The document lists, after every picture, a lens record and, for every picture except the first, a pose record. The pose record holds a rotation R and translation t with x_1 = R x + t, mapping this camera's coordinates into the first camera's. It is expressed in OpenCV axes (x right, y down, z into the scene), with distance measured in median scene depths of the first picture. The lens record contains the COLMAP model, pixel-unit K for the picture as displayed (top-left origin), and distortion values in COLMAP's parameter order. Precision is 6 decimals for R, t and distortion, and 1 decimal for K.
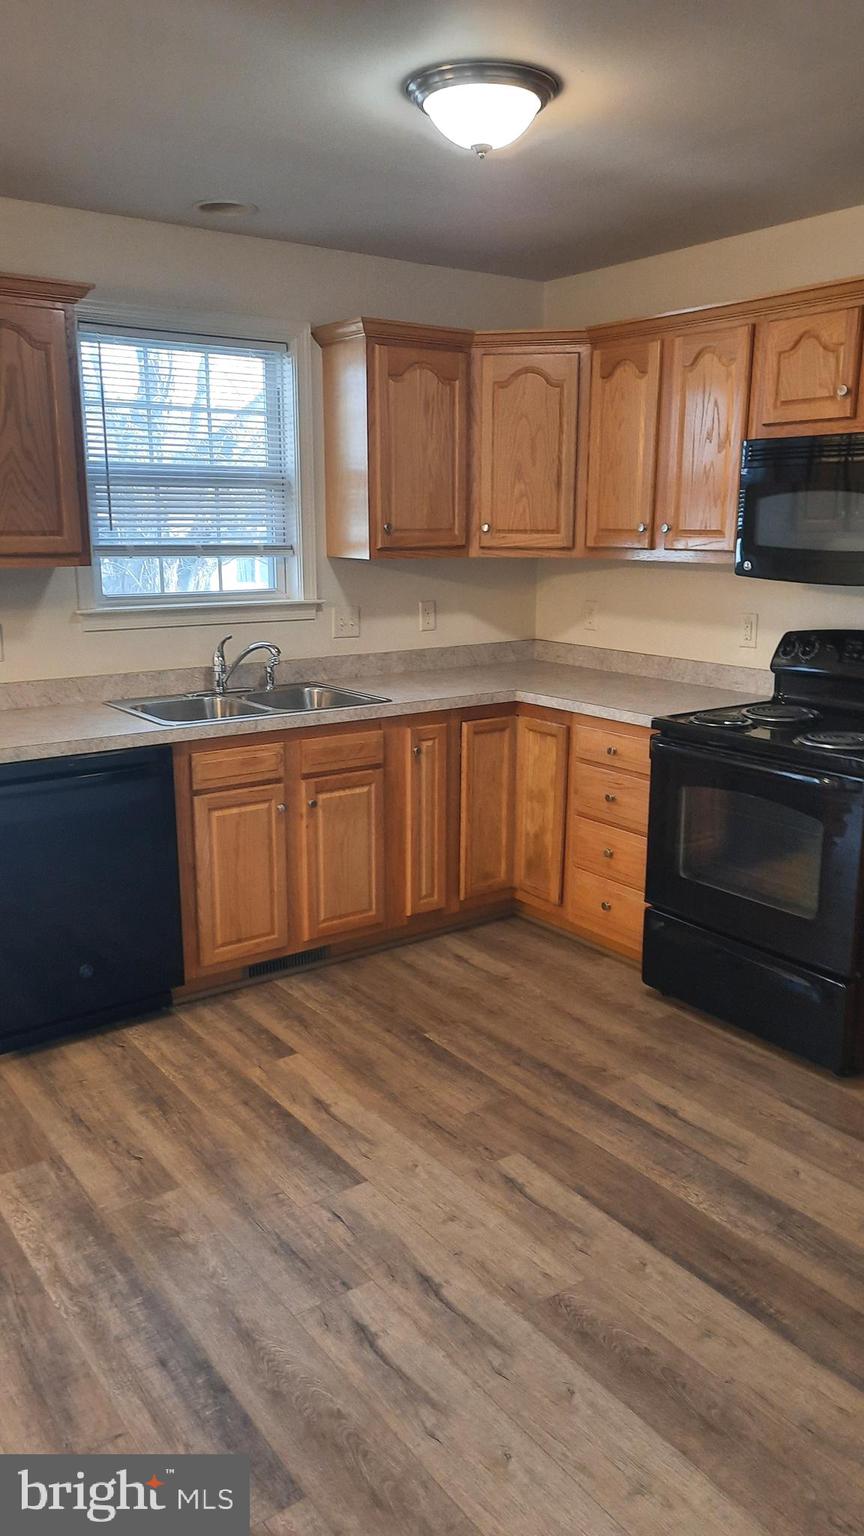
lens RADIAL K [[1154.1, 0, 426.6], [0, 1154.1, 771.5], [0, 0, 1]] dist [0.052908, -0.016283]
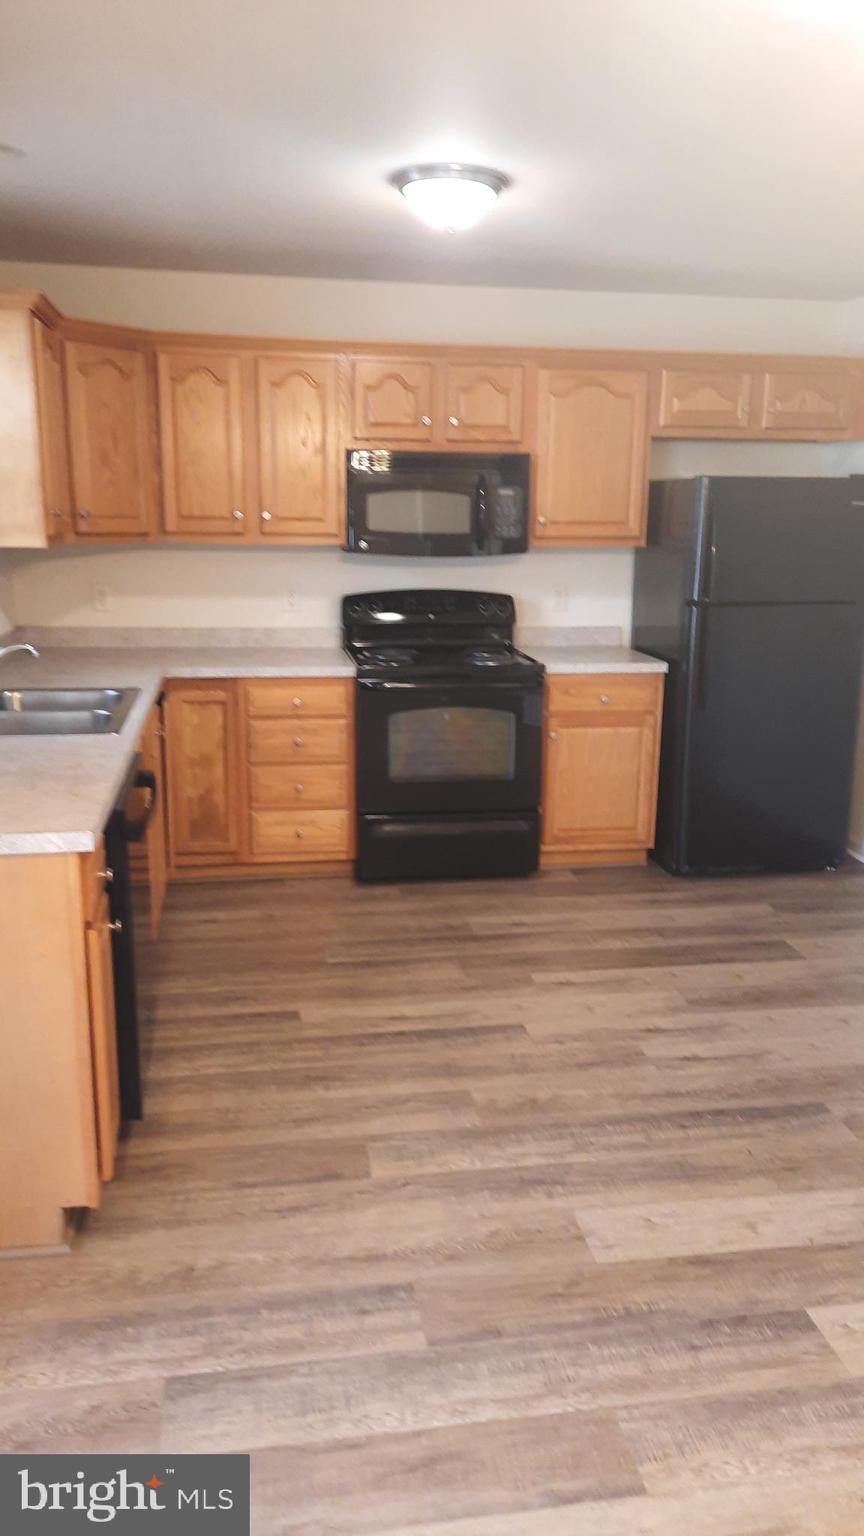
lens RADIAL K [[1154.1, 0, 425.1], [0, 1154.1, 760.3], [0, 0, 1]] dist [0.052908, -0.016283]
pose [[0.434229, -0.188448, 0.880870, -1.022474], [0.186142, 0.975539, 0.116941, -0.089845], [-0.881360, 0.113187, 0.458686, 0.411287]]
